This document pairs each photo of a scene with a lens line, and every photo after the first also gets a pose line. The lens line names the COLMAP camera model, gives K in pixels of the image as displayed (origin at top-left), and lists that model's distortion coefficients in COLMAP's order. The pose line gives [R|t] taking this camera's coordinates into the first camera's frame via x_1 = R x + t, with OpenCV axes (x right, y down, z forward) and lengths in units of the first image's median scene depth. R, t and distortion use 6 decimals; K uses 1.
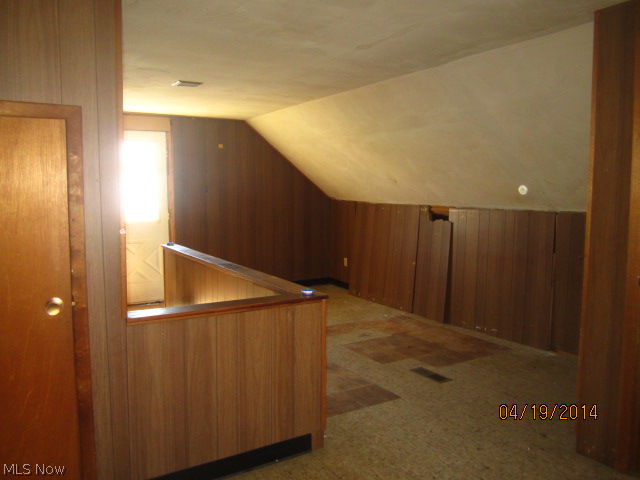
lens RADIAL K [[526.8, 0, 320.6], [0, 526.8, 239.8], [0, 0, 1]] dist [-0.039938, 0.003996]
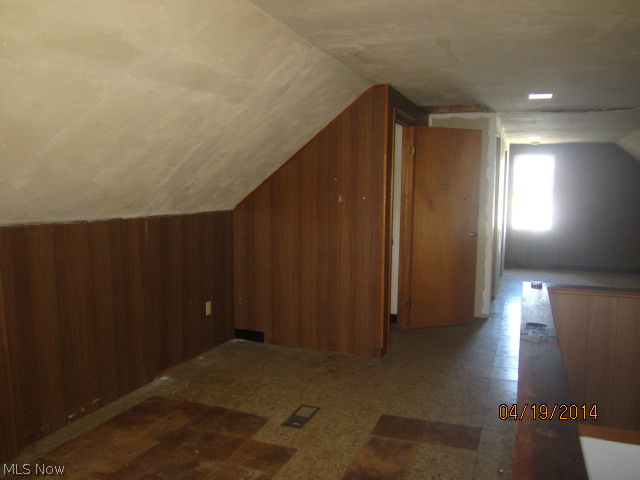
lens RADIAL K [[526.8, 0, 320.9], [0, 526.8, 240.6], [0, 0, 1]] dist [-0.039938, 0.003996]
pose [[-0.610528, -0.079806, 0.787964, -0.404833], [0.064263, 0.986638, 0.149720, -0.127675], [-0.789383, 0.142045, -0.597241, 1.310344]]
